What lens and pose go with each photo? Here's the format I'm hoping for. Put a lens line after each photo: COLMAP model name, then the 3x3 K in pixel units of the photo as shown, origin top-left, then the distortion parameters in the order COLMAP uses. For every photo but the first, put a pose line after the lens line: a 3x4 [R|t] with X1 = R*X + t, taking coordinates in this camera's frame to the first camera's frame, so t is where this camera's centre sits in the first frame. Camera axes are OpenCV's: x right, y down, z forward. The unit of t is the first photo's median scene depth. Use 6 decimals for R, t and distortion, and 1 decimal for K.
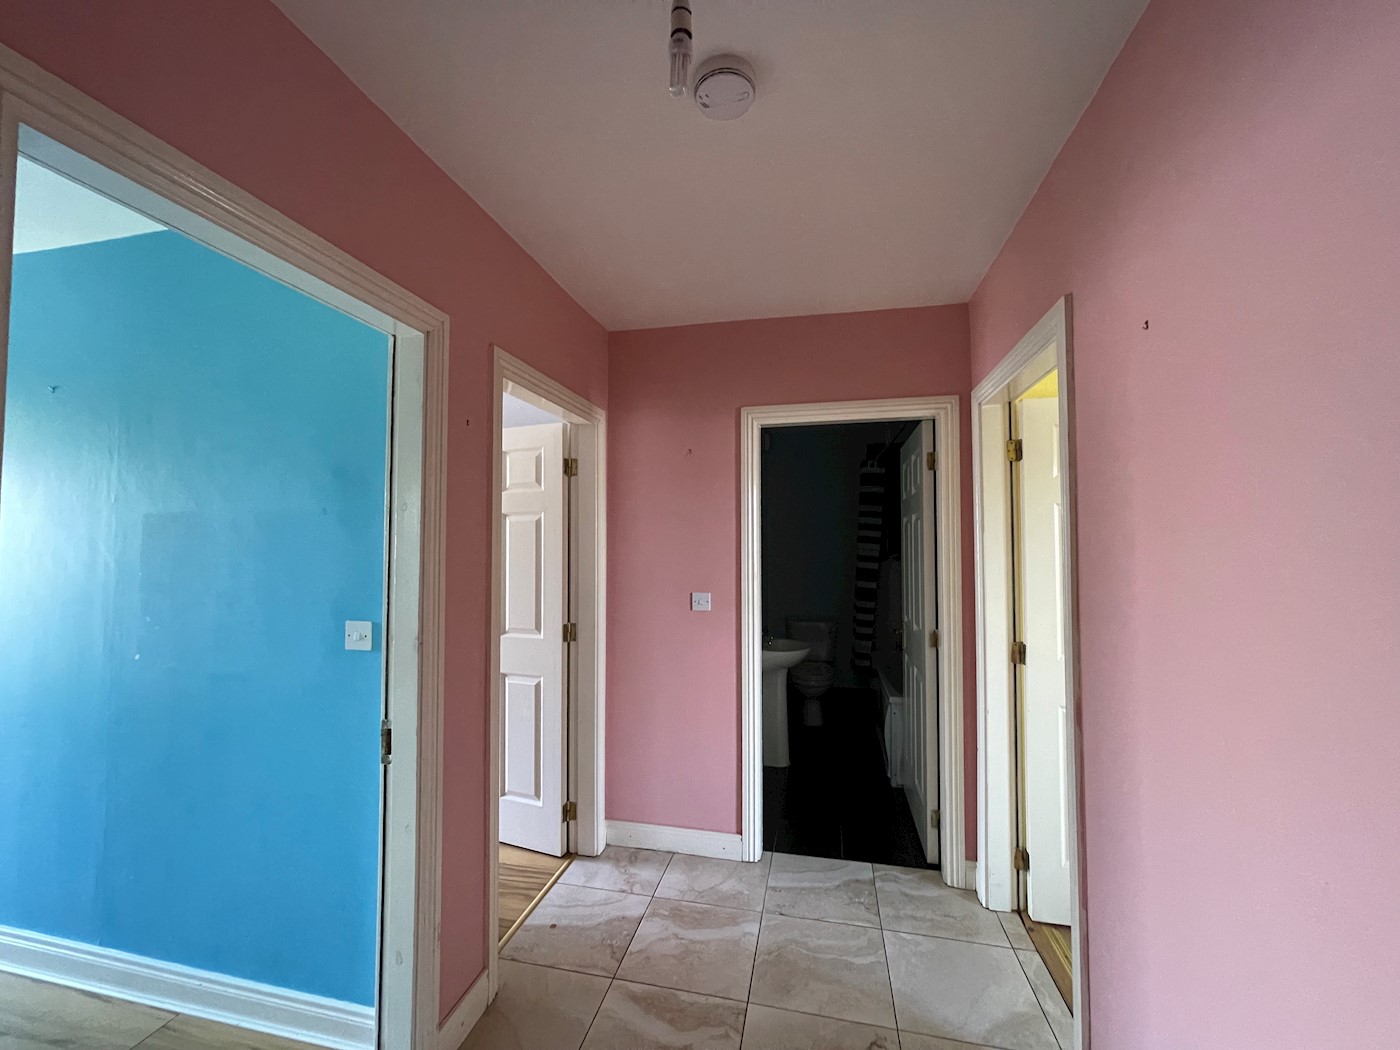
lens RADIAL K [[556.0, 0, 700.0], [0, 556.0, 525.0], [0, 0, 1]] dist [-0.007679, 0.000110]
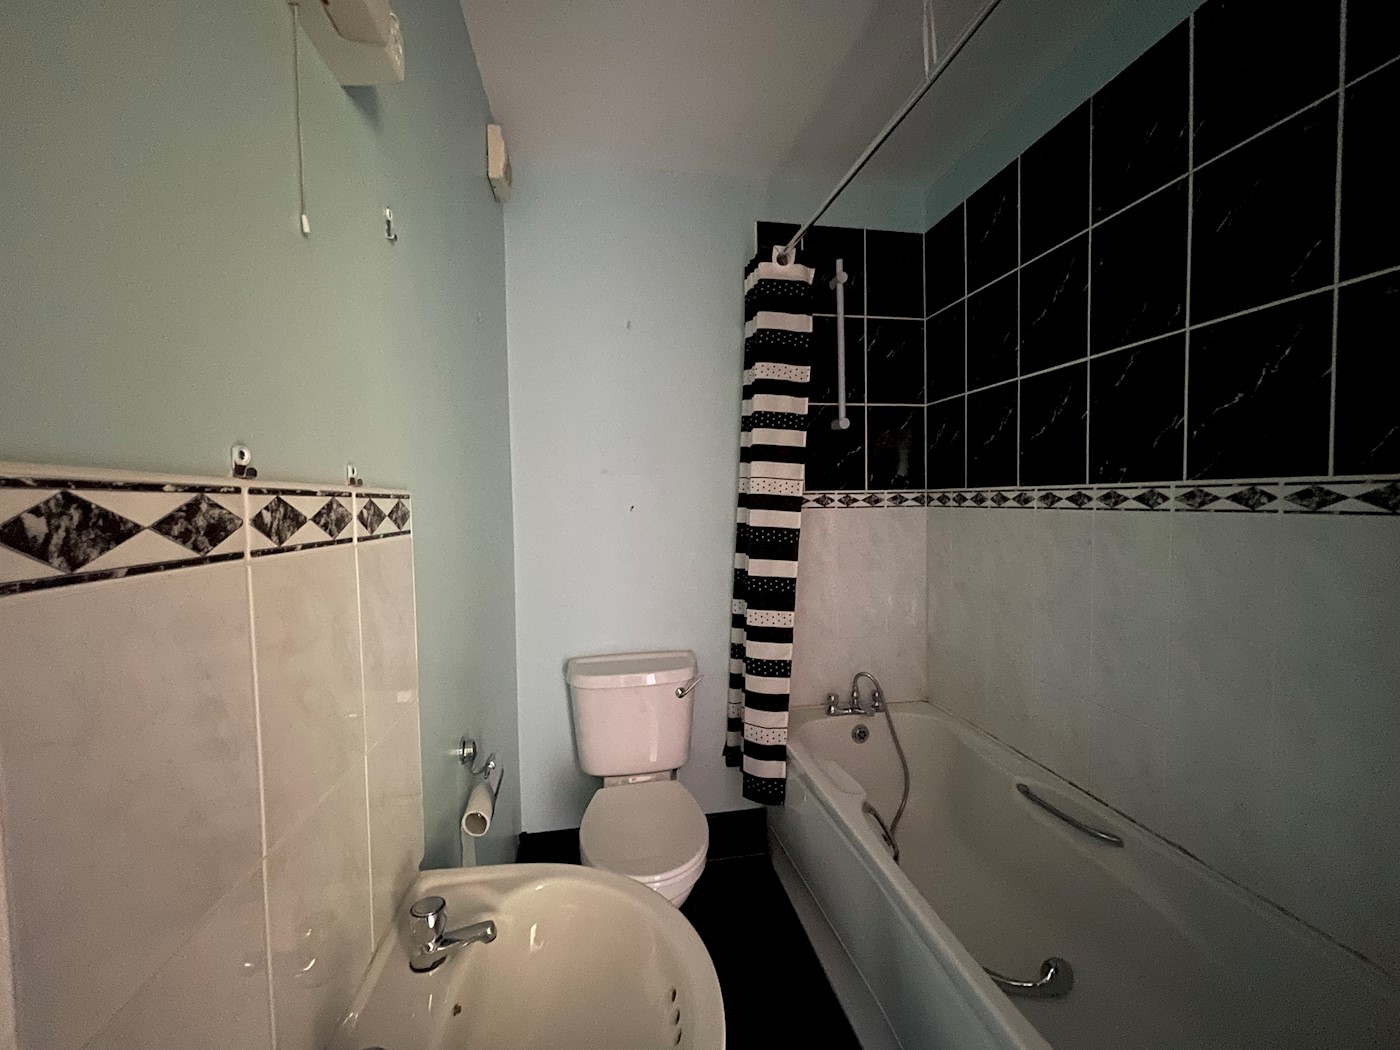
lens RADIAL K [[556.0, 0, 700.0], [0, 556.0, 525.0], [0, 0, 1]] dist [-0.007679, 0.000110]
pose [[0.919417, -0.035777, 0.391653, 0.100101], [0.004605, 0.996765, 0.080243, 0.045222], [-0.393256, -0.071974, 0.916607, 0.656472]]
